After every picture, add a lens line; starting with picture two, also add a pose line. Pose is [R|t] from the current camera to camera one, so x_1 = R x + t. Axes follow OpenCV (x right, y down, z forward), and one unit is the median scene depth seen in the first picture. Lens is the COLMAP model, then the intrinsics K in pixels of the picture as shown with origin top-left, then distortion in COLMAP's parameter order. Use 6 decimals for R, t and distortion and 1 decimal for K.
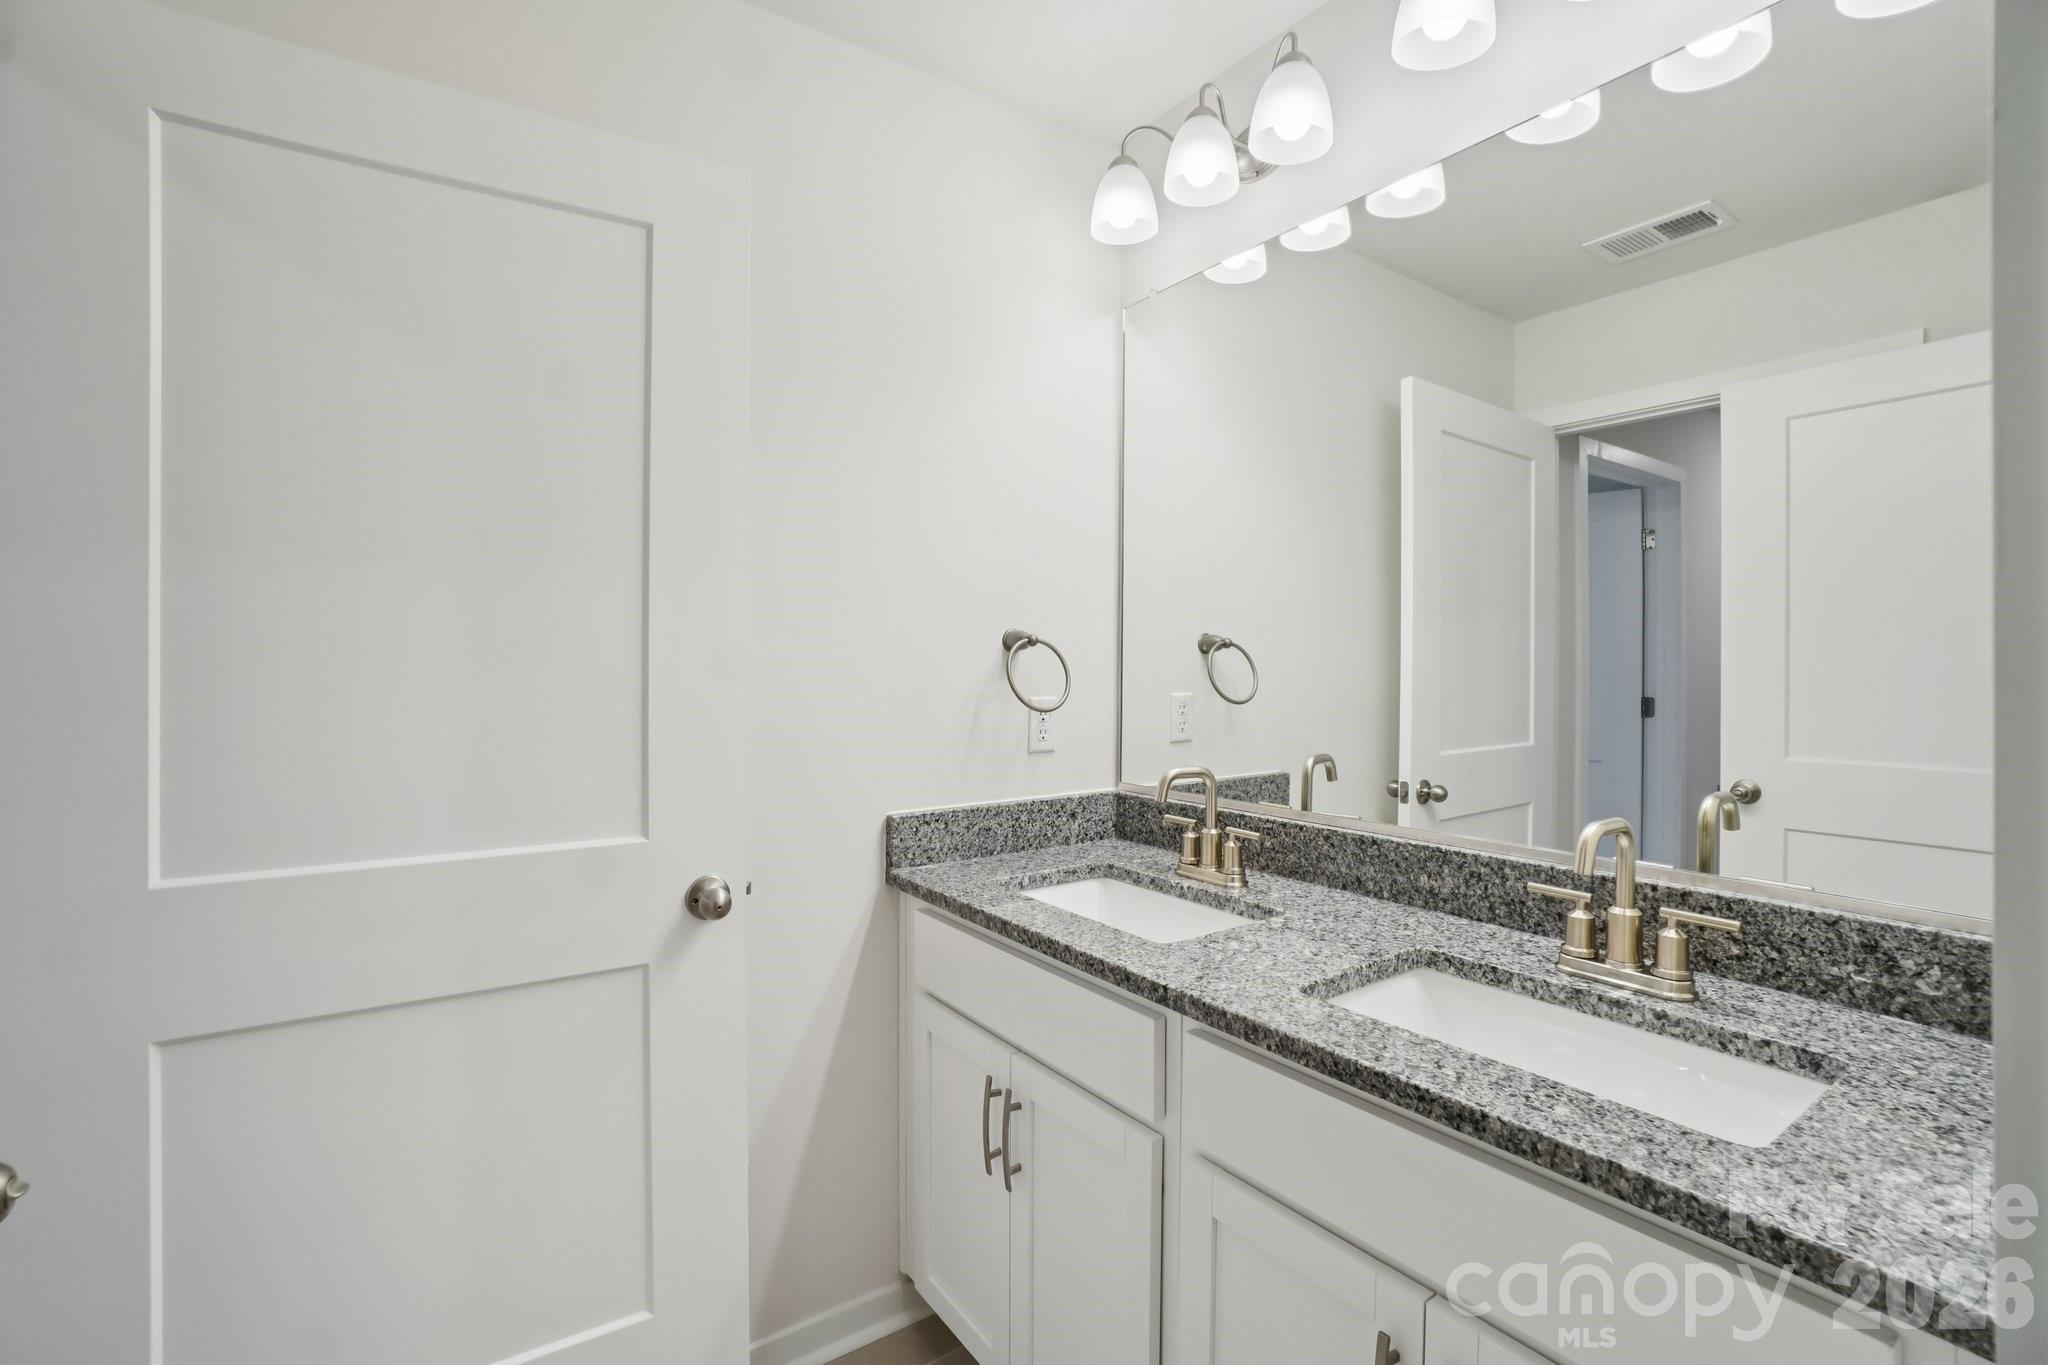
lens RADIAL K [[905.2, 0, 995.6], [0, 905.2, 672.7], [0, 0, 1]] dist [-0.052843, 0.015817]
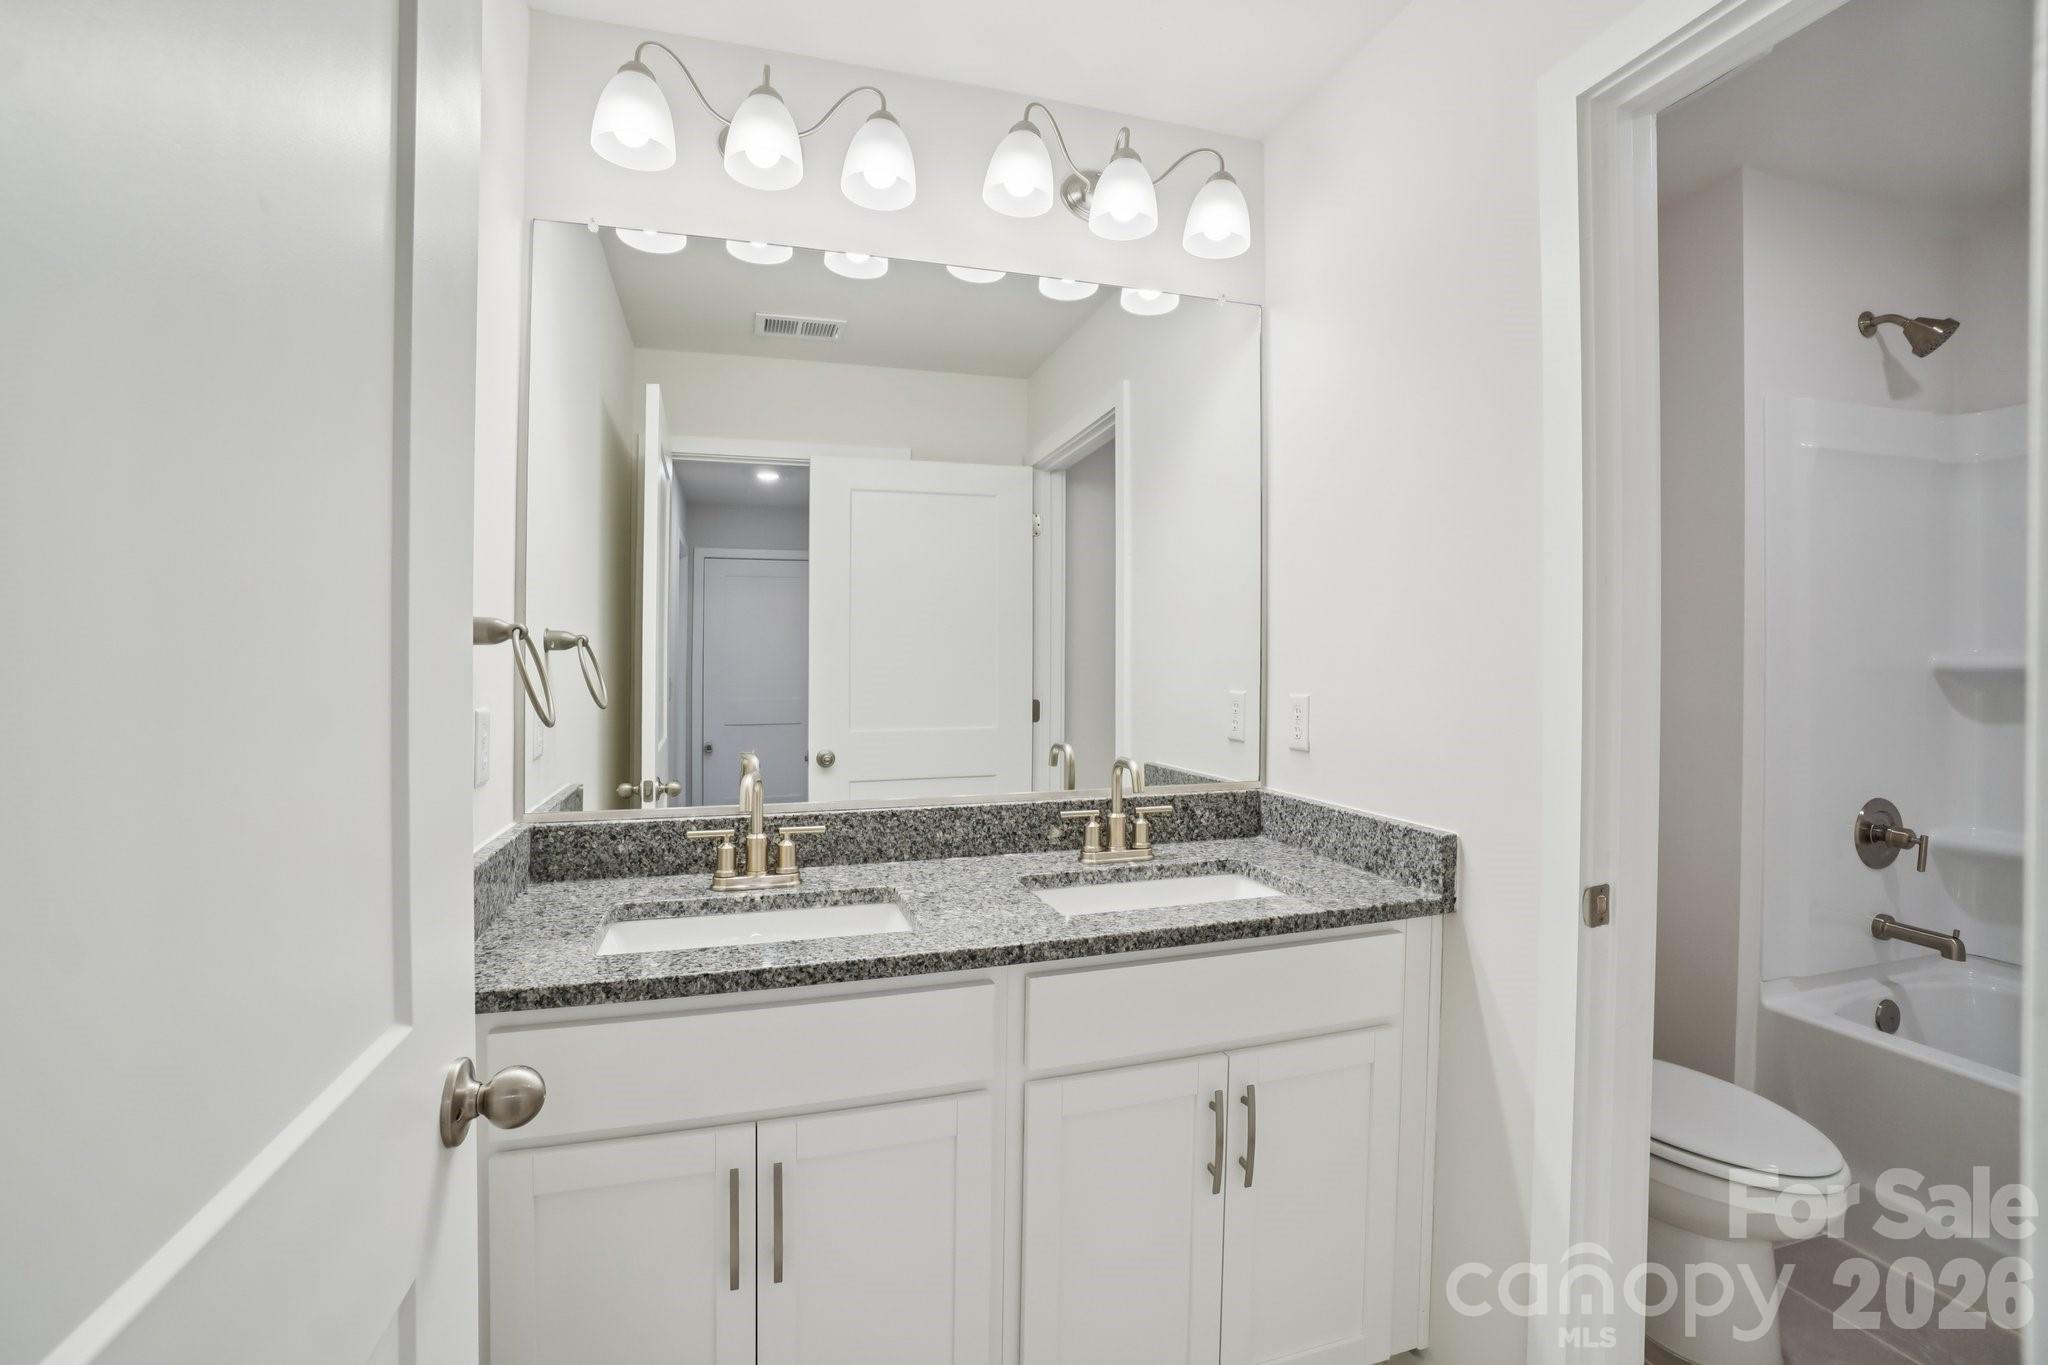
lens RADIAL K [[905.2, 0, 1036.4], [0, 905.2, 682.7], [0, 0, 1]] dist [-0.052843, 0.015817]
pose [[0.291663, -0.019270, 0.956327, -0.696836], [0.014128, 0.999775, 0.015837, 0.000561], [-0.956417, 0.008892, 0.291869, 0.510332]]
